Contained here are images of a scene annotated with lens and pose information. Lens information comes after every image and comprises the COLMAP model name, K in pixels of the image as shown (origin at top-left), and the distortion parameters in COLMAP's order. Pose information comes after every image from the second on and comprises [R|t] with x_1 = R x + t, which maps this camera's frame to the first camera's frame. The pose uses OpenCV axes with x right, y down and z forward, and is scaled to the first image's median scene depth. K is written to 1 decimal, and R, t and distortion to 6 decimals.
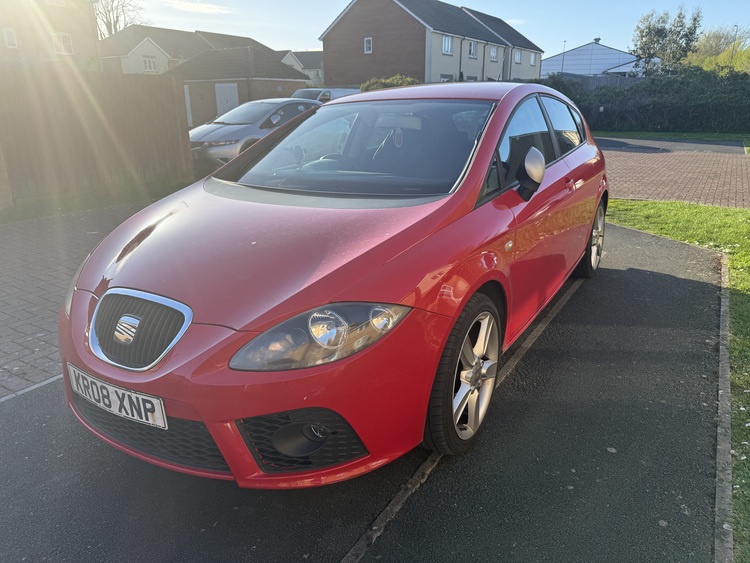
lens RADIAL K [[532.8, 0, 375.0], [0, 532.8, 281.5], [0, 0, 1]] dist [0.005395, -0.004416]
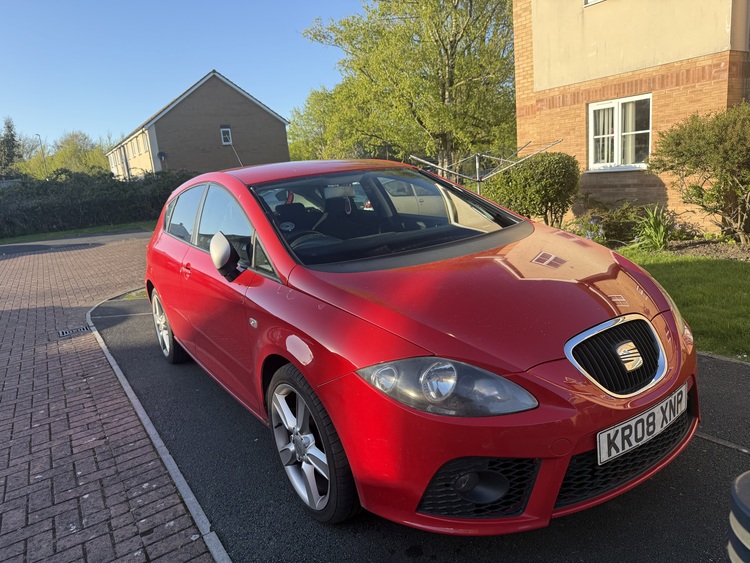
lens RADIAL K [[531.7, 0, 378.6], [0, 531.7, 291.0], [0, 0, 1]] dist [0.003121, -0.002267]
pose [[0.418797, -0.229440, 0.878616, -0.147392], [0.369753, 0.926799, 0.065777, -0.027042], [-0.829392, 0.297324, 0.472977, 0.083818]]
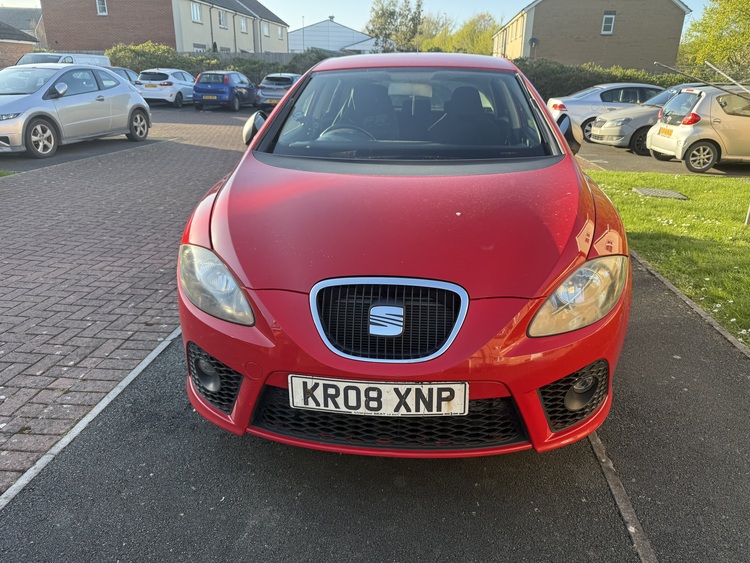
lens RADIAL K [[532.8, 0, 375.0], [0, 532.8, 281.5], [0, 0, 1]] dist [0.005395, -0.004416]
pose [[0.898745, -0.136056, 0.416828, -0.077486], [0.117678, 0.990609, 0.069610, -0.003370], [-0.422384, -0.013510, 0.906316, 0.019060]]
